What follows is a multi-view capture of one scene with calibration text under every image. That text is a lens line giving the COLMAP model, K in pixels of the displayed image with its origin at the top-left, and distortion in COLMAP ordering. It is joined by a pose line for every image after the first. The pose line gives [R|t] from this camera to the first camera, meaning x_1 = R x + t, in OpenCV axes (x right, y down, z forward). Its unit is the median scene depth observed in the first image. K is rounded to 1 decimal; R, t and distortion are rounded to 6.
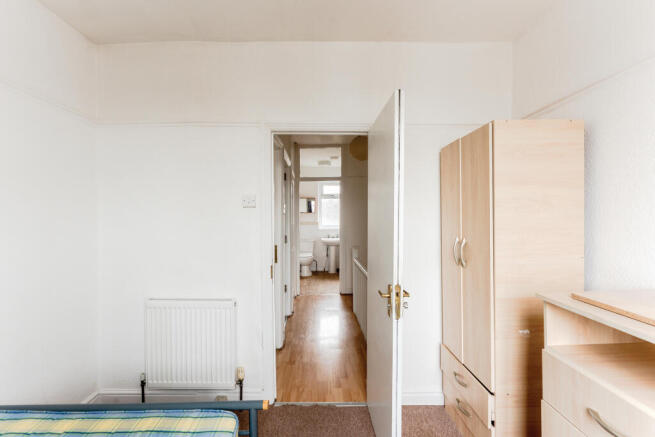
lens RADIAL K [[300.7, 0, 327.7], [0, 300.7, 218.0], [0, 0, 1]] dist [0.004585, 0.004809]
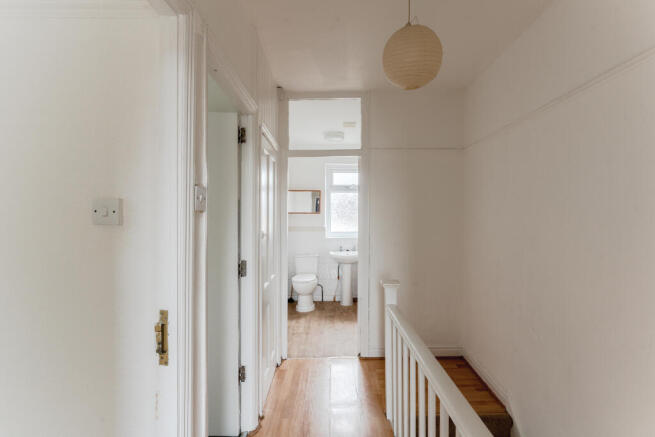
lens RADIAL K [[319.3, 0, 324.9], [0, 319.3, 219.3], [0, 0, 1]] dist [0.001775, 0.000057]
pose [[0.998211, 0.001291, -0.059776, 0.010094], [-0.001591, 0.999986, -0.004982, 0.000079], [0.059768, 0.005068, 0.998199, 0.313098]]
